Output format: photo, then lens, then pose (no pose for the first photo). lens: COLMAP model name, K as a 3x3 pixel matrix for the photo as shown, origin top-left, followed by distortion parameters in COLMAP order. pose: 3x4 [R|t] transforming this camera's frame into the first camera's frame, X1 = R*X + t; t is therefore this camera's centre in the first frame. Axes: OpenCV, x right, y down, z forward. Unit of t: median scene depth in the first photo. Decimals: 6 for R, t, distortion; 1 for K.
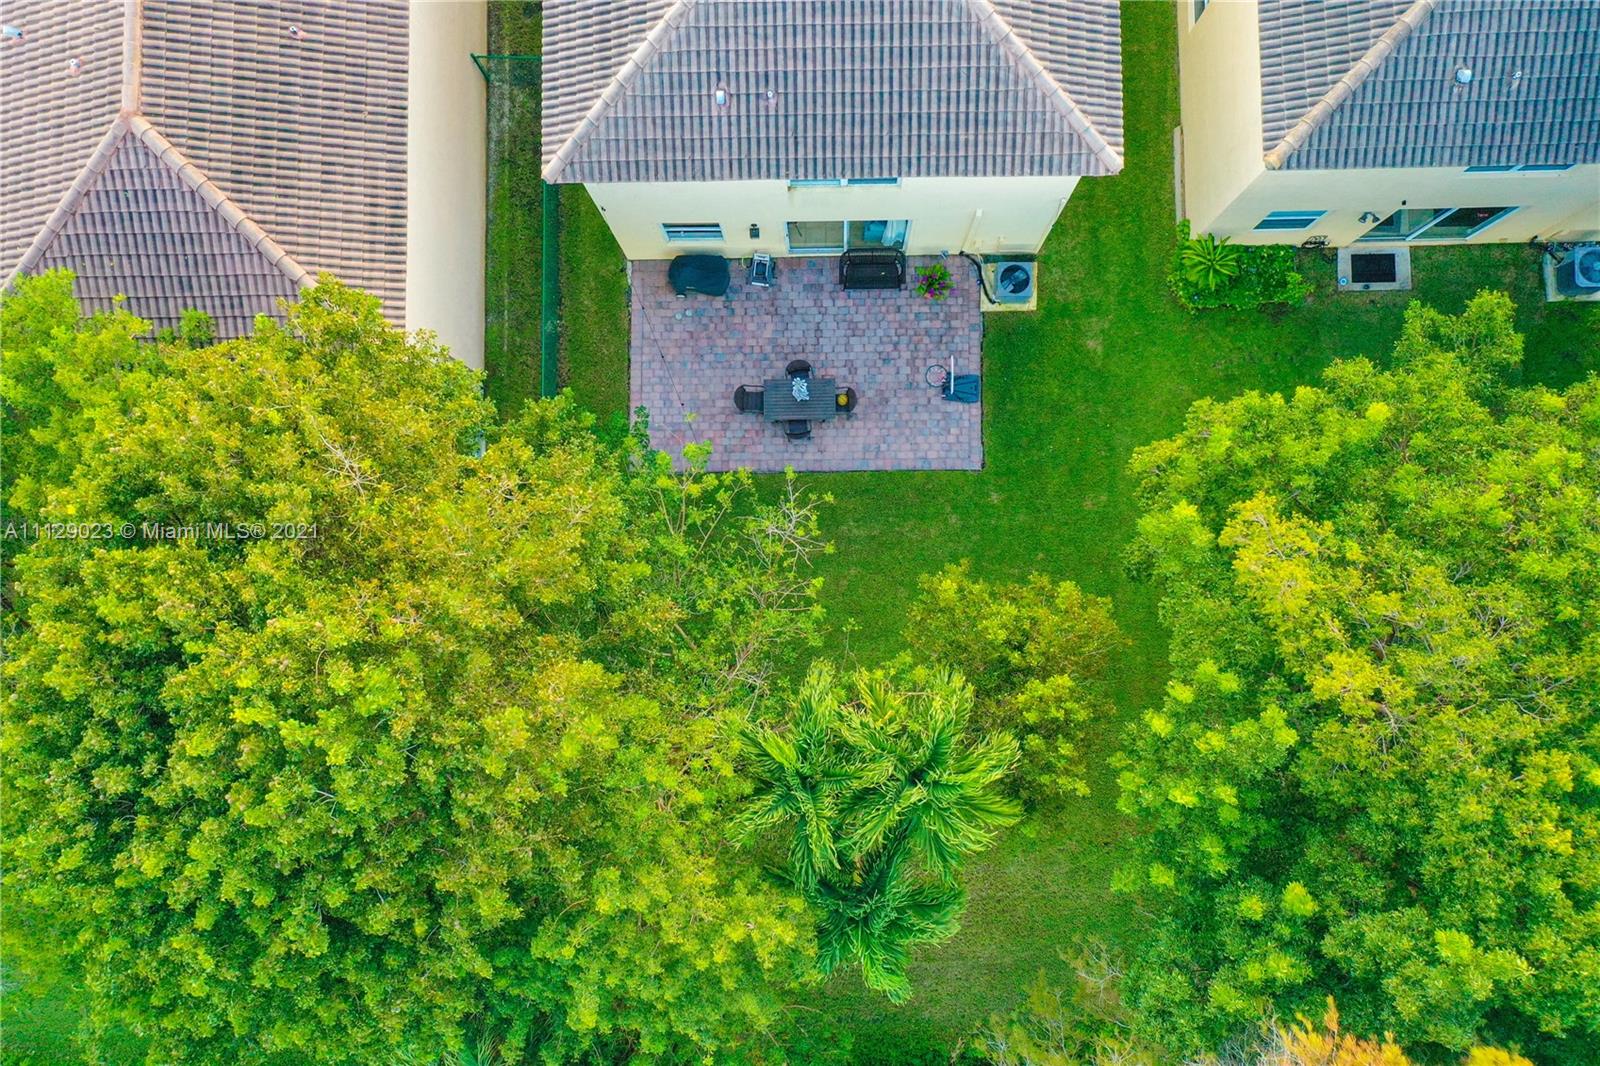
lens RADIAL K [[1222.0, 0, 800.0], [0, 1222.0, 533.0], [0, 0, 1]] dist [-0.014138, -0.002576]
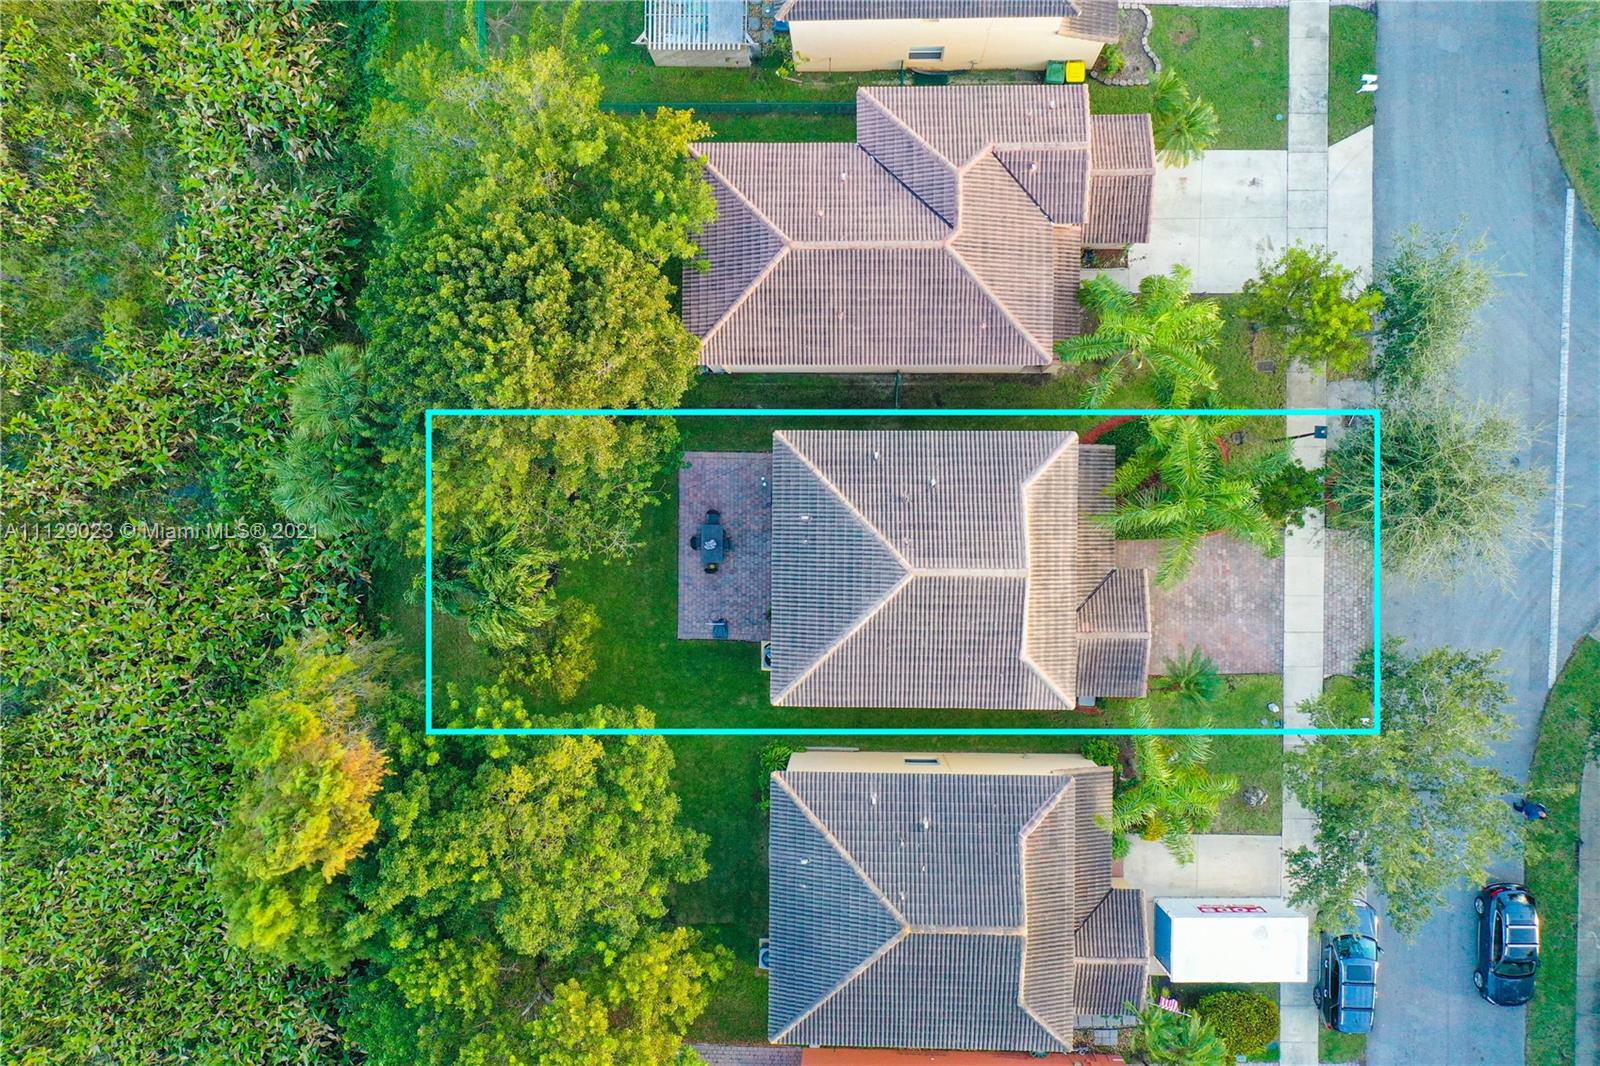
lens RADIAL K [[1222.0, 0, 800.0], [0, 1222.0, 533.0], [0, 0, 1]] dist [-0.014138, -0.002576]
pose [[-0.015951, 0.998896, 0.044191, -0.138020], [-0.993899, -0.020664, 0.108342, -0.601883], [0.109136, -0.042194, 0.993131, -1.160577]]
